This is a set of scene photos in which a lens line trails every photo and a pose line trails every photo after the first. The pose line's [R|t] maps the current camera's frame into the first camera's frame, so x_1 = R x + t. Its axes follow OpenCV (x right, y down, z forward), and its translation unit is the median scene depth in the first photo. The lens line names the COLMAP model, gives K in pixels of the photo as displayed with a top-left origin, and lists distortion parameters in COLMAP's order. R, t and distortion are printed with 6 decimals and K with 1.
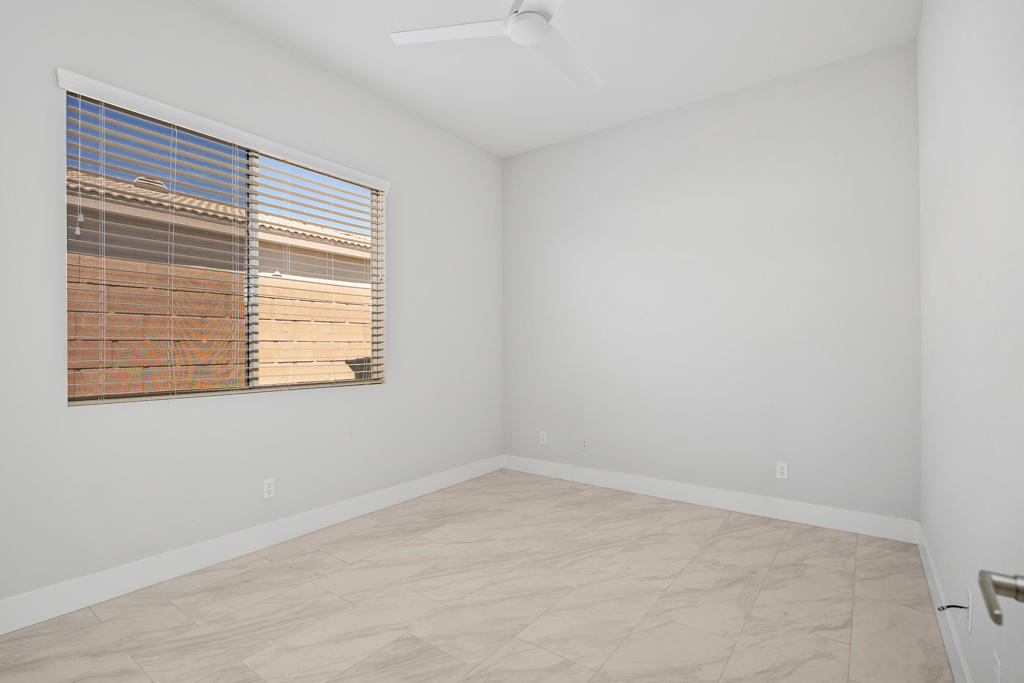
lens RADIAL K [[456.6, 0, 518.7], [0, 456.6, 340.3], [0, 0, 1]] dist [0.000402, -0.000434]
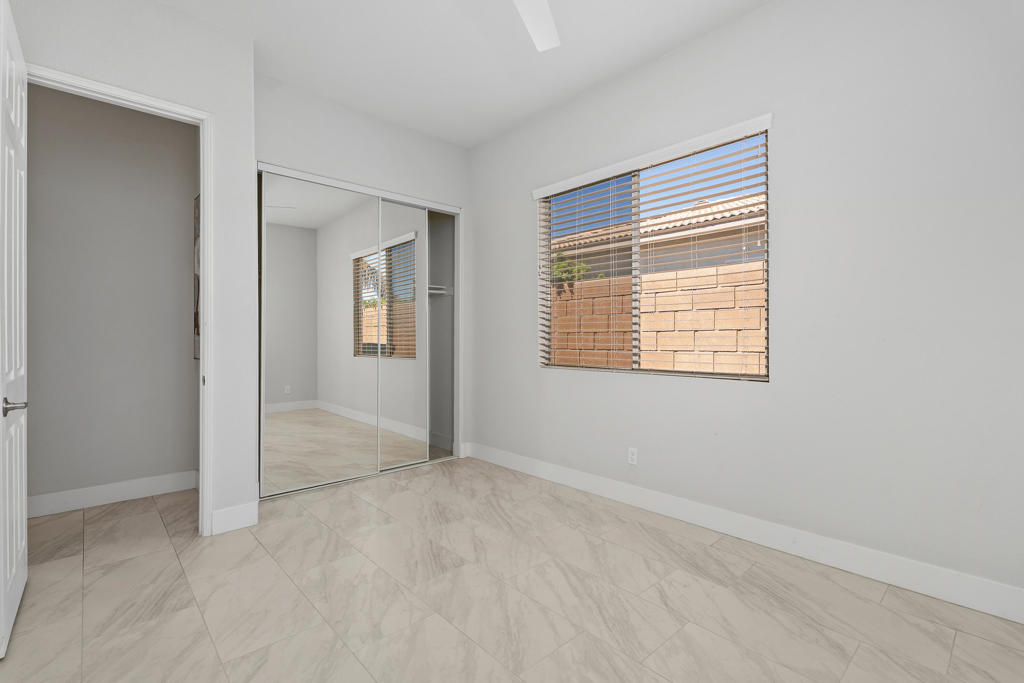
lens RADIAL K [[456.6, 0, 518.8], [0, 456.6, 340.6], [0, 0, 1]] dist [0.000402, -0.000434]
pose [[-0.153815, 0.007800, -0.988069, 0.699986], [0.016175, 0.999855, 0.005375, 0.016693], [0.987967, -0.015155, -0.153919, 0.958480]]
